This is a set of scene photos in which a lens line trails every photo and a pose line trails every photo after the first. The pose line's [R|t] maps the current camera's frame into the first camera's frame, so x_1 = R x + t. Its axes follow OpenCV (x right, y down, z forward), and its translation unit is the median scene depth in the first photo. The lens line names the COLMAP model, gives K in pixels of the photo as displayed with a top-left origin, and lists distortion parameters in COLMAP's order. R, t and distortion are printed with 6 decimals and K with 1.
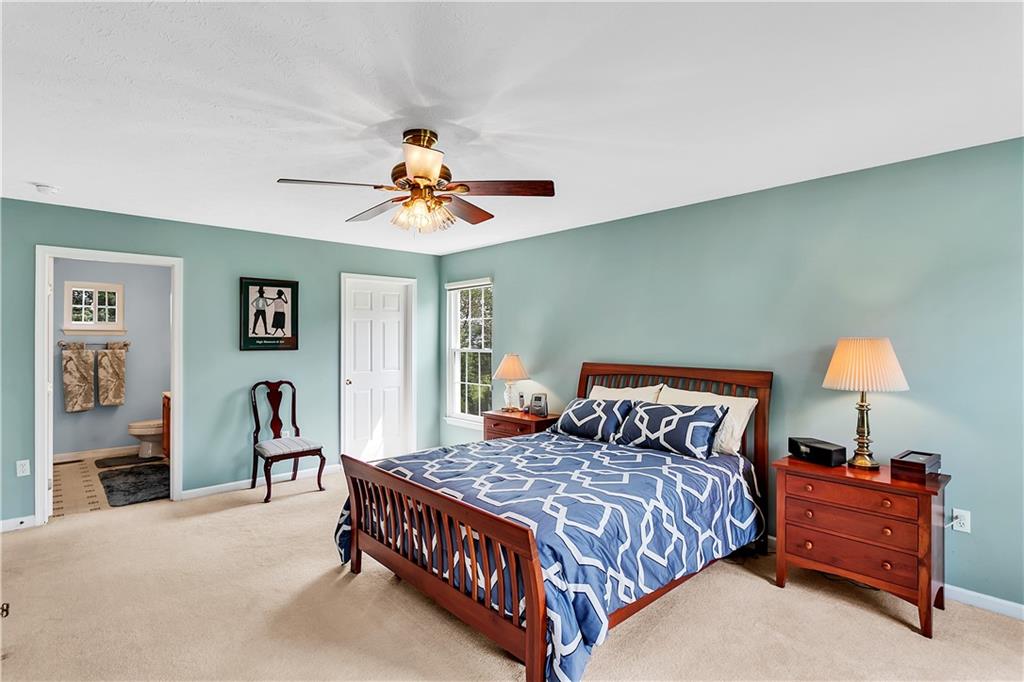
lens RADIAL K [[522.6, 0, 513.4], [0, 522.6, 339.0], [0, 0, 1]] dist [0.001519, 0.001178]
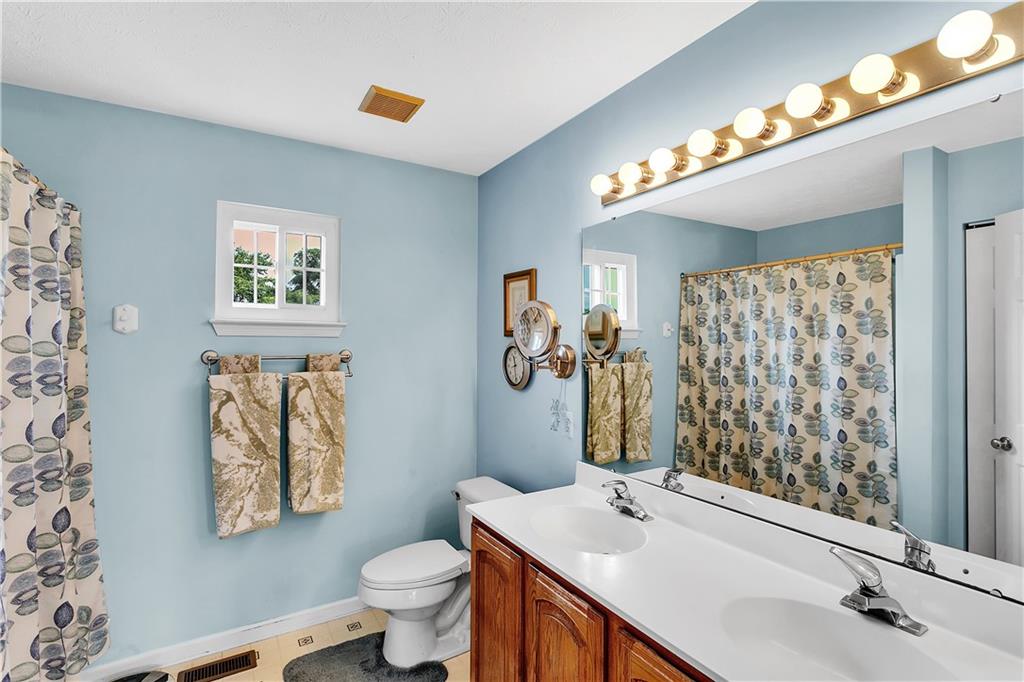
lens RADIAL K [[485.1, 0, 510.2], [0, 485.1, 341.4], [0, 0, 1]] dist [0.002937, 0.000532]
pose [[0.983848, 0.005721, -0.178912, -0.563017], [-0.005944, 0.999982, -0.000711, -0.004133], [0.178905, 0.001763, 0.983865, 0.667088]]
